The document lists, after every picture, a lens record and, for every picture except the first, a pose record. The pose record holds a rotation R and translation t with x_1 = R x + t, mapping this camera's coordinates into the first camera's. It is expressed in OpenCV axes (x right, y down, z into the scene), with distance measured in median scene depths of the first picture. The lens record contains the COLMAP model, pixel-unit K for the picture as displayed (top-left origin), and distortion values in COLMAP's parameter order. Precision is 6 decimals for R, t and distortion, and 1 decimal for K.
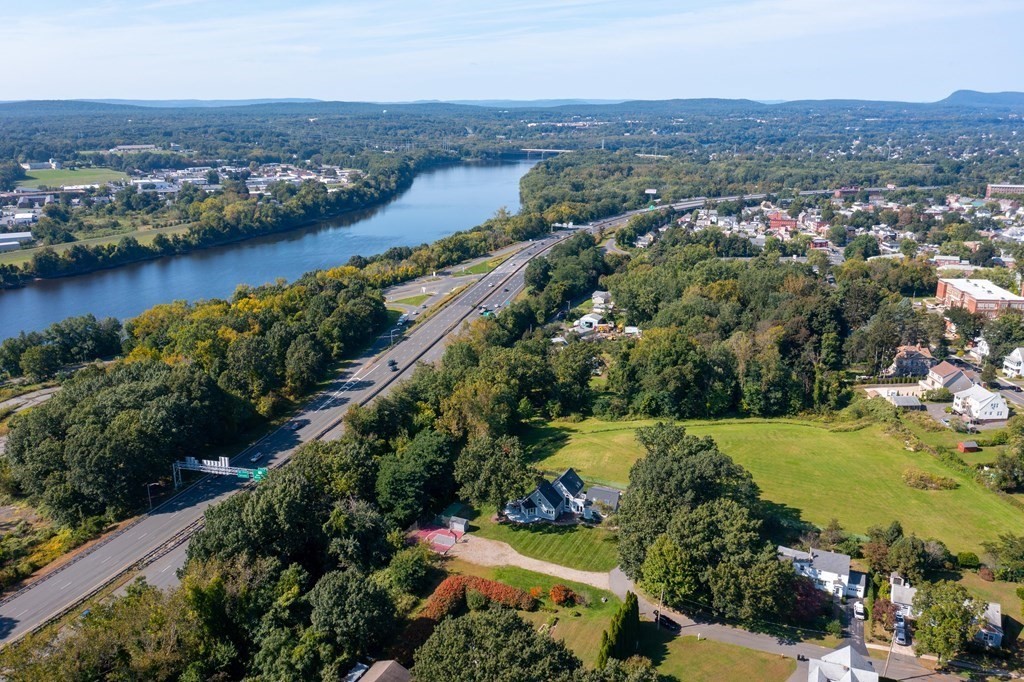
lens RADIAL K [[810.0, 0, 512.0], [0, 810.0, 341.0], [0, 0, 1]] dist [-0.020689, -0.002965]
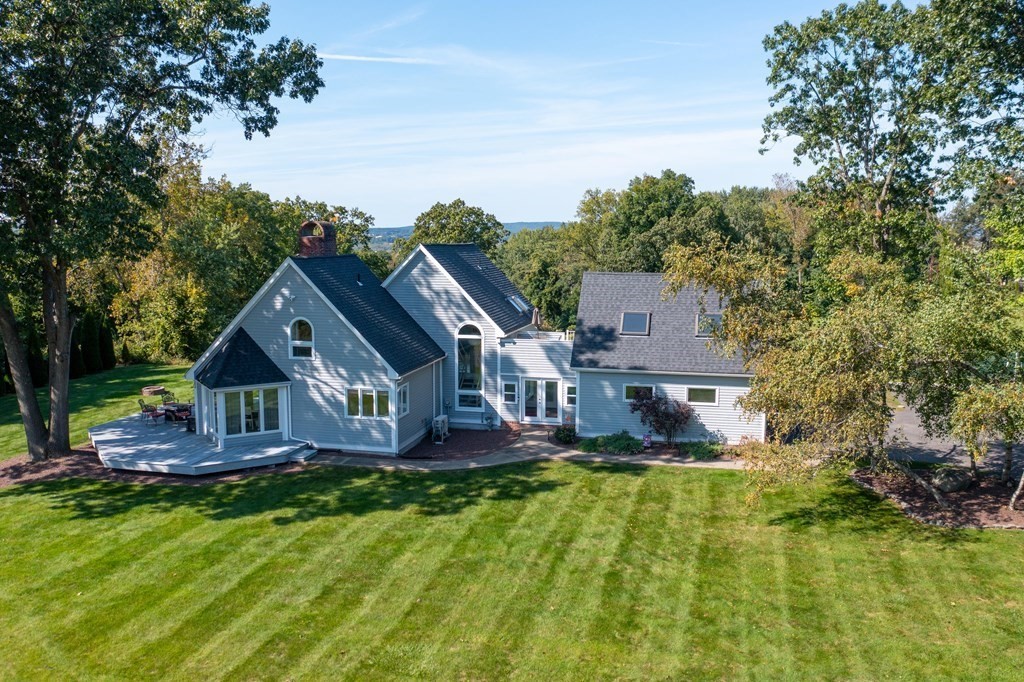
lens RADIAL K [[810.0, 0, 512.0], [0, 810.0, 341.0], [0, 0, 1]] dist [-0.020689, -0.002965]
pose [[0.982588, -0.009848, 0.185539, 0.046670], [0.038511, 0.987702, -0.151528, 0.227324], [-0.181765, 0.156035, 0.970883, 0.848696]]
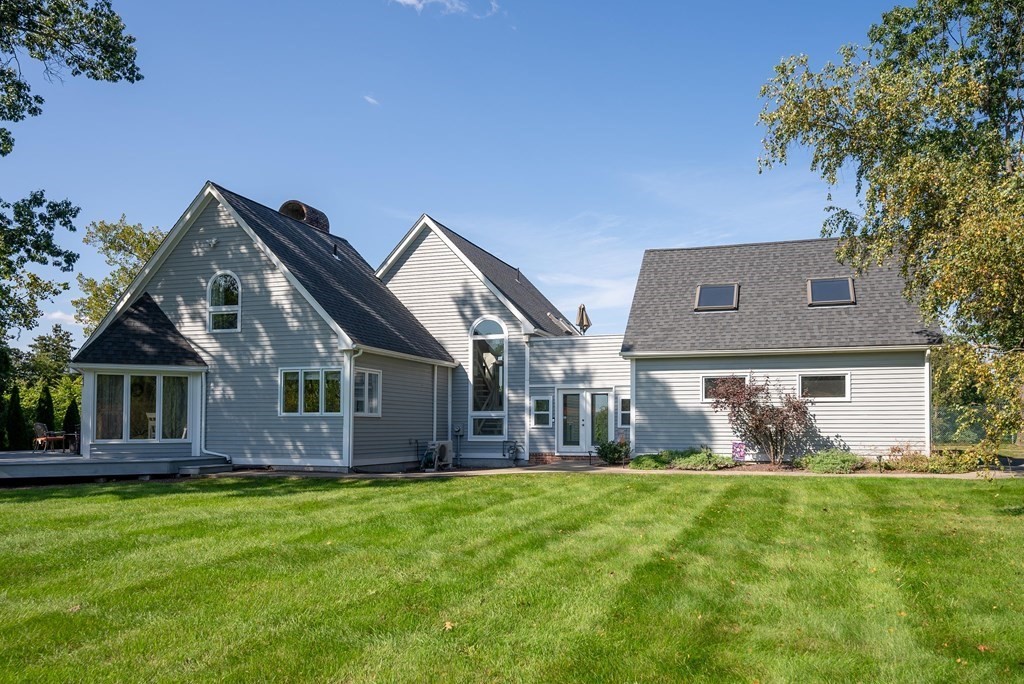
lens RADIAL K [[711.4, 0, 569.4], [0, 711.4, 403.8], [0, 0, 1]] dist [-0.000573, 0.000430]
pose [[0.992285, 0.017843, 0.122684, 0.070082], [0.020873, 0.951418, -0.307195, 0.244778], [-0.122205, 0.307386, 0.943705, 0.918619]]
